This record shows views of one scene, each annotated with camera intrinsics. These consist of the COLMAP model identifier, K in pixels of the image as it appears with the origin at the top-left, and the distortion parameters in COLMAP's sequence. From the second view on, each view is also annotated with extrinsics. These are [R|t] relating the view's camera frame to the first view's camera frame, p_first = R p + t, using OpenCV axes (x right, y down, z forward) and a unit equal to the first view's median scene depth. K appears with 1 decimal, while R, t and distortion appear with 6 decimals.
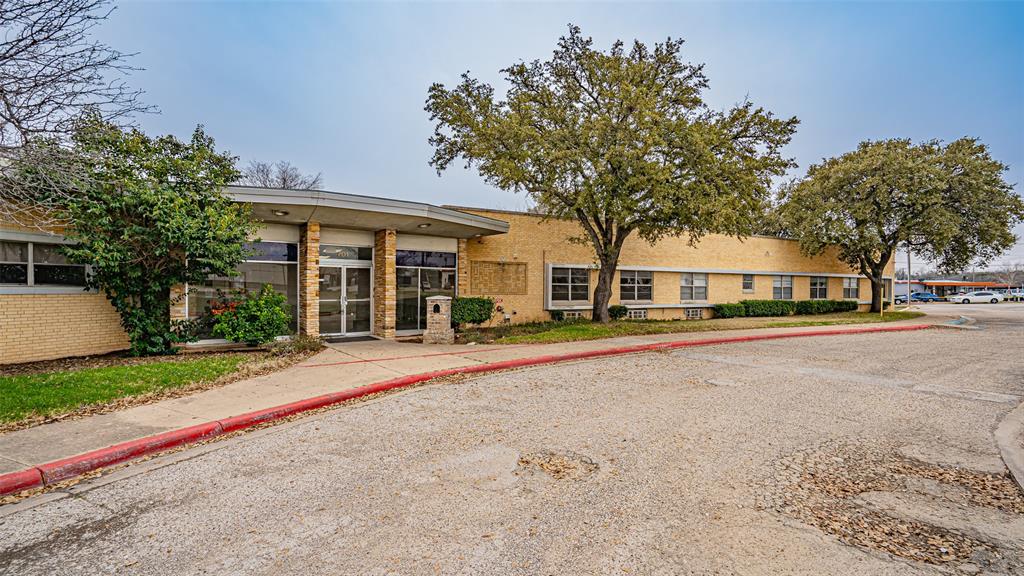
lens RADIAL K [[497.4, 0, 510.7], [0, 497.4, 288.9], [0, 0, 1]] dist [-0.003333, 0.000321]
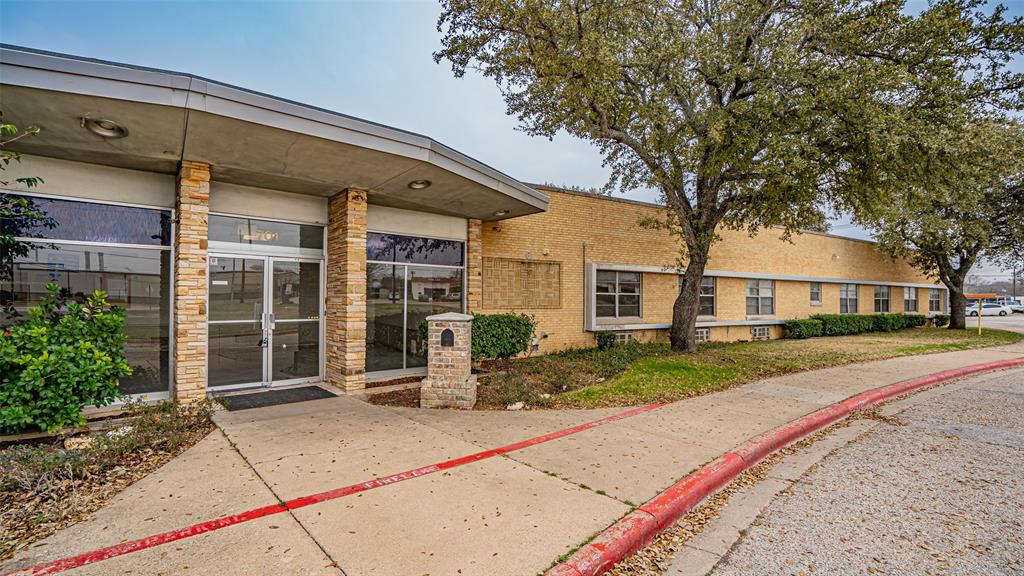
lens RADIAL K [[497.4, 0, 513.9], [0, 497.4, 290.3], [0, 0, 1]] dist [-0.003333, 0.000321]
pose [[0.997441, 0.001836, 0.071467, -0.084760], [-0.000356, 0.999786, -0.020708, 0.000675], [-0.071490, 0.020629, 0.997228, 0.347137]]
